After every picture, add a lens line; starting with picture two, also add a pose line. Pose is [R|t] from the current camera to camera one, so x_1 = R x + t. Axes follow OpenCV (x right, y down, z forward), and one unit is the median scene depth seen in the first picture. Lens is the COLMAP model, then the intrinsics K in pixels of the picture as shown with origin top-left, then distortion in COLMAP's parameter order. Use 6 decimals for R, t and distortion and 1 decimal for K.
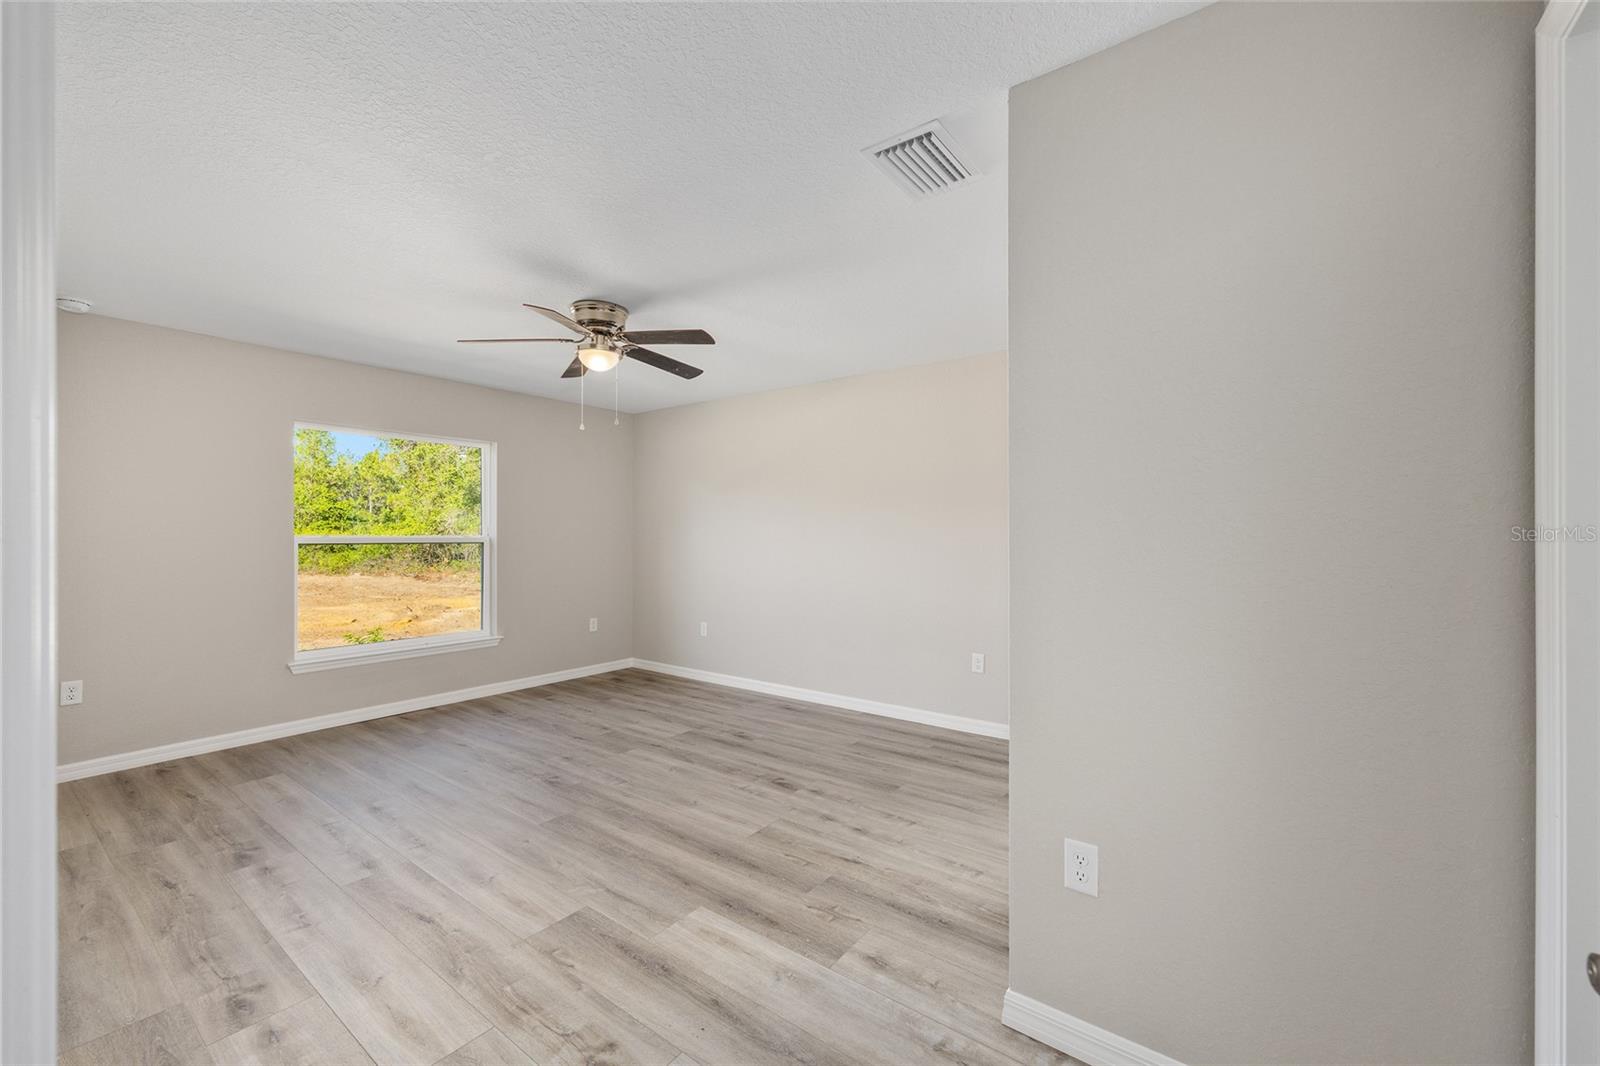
lens RADIAL K [[644.8, 0, 801.6], [0, 644.8, 532.9], [0, 0, 1]] dist [0.000369, 0.000362]
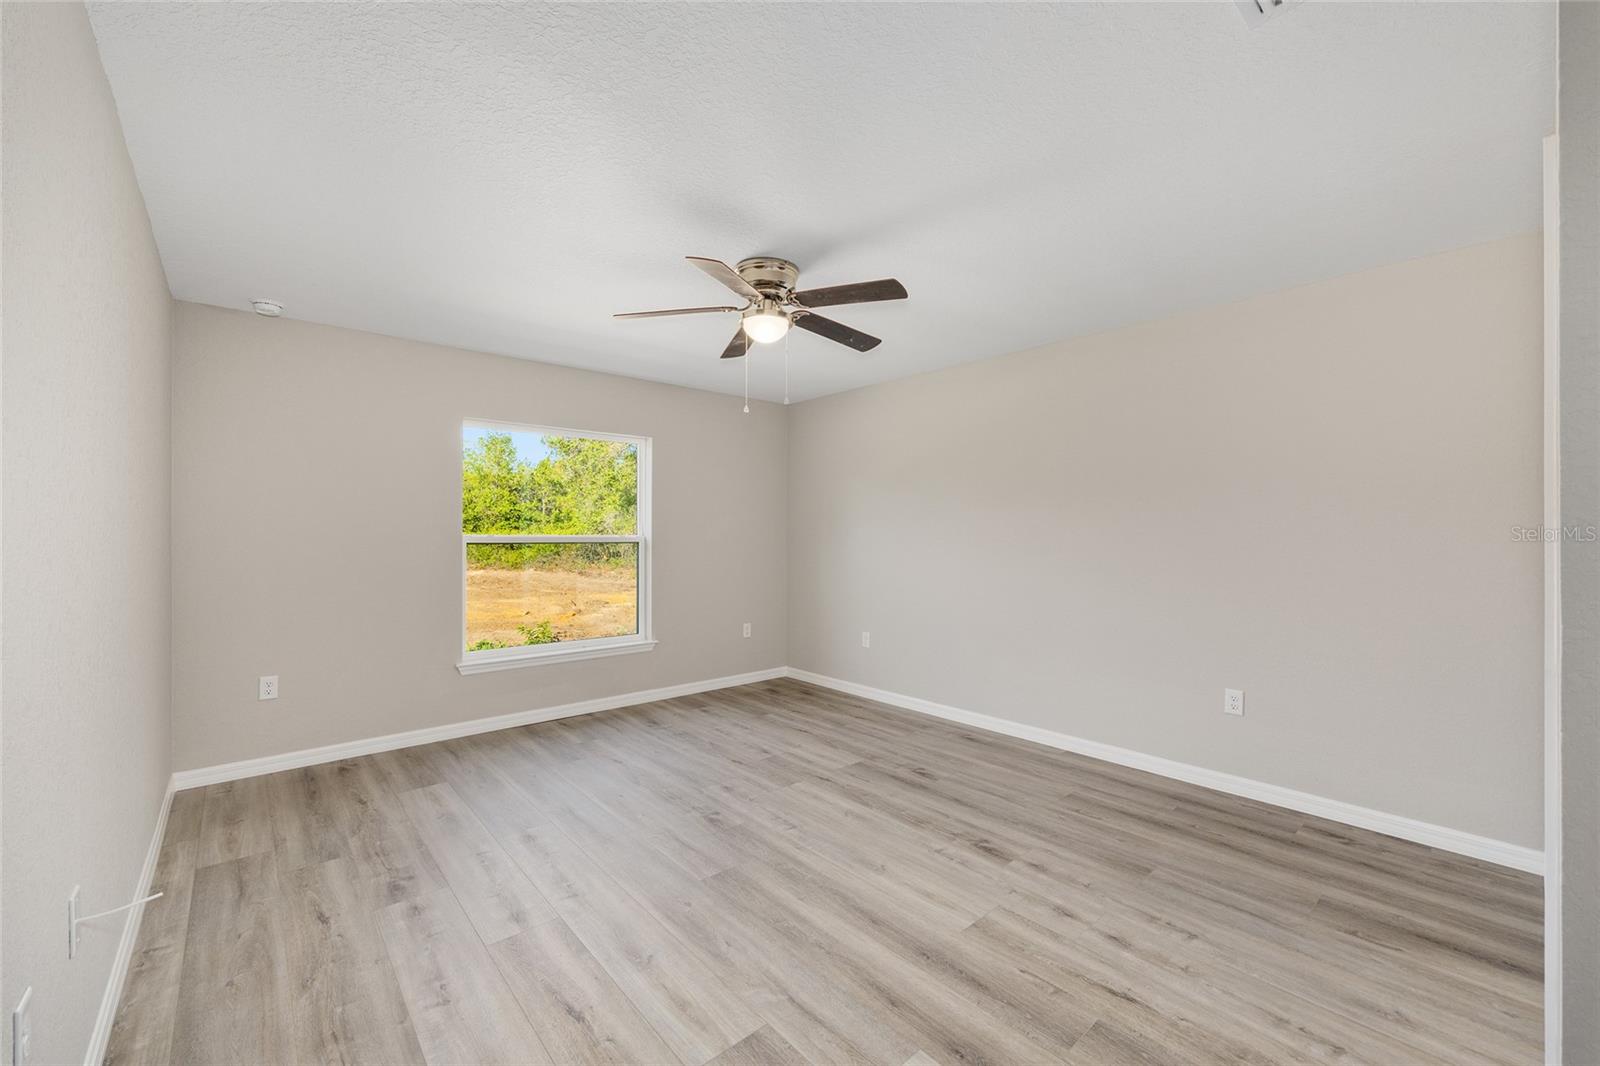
lens RADIAL K [[644.8, 0, 801.6], [0, 644.8, 532.9], [0, 0, 1]] dist [0.000369, 0.000362]
pose [[0.978274, 0.000820, -0.207312, -0.086333], [-0.000635, 0.999999, 0.000956, -0.000593], [0.207313, -0.000804, 0.978274, 0.167880]]
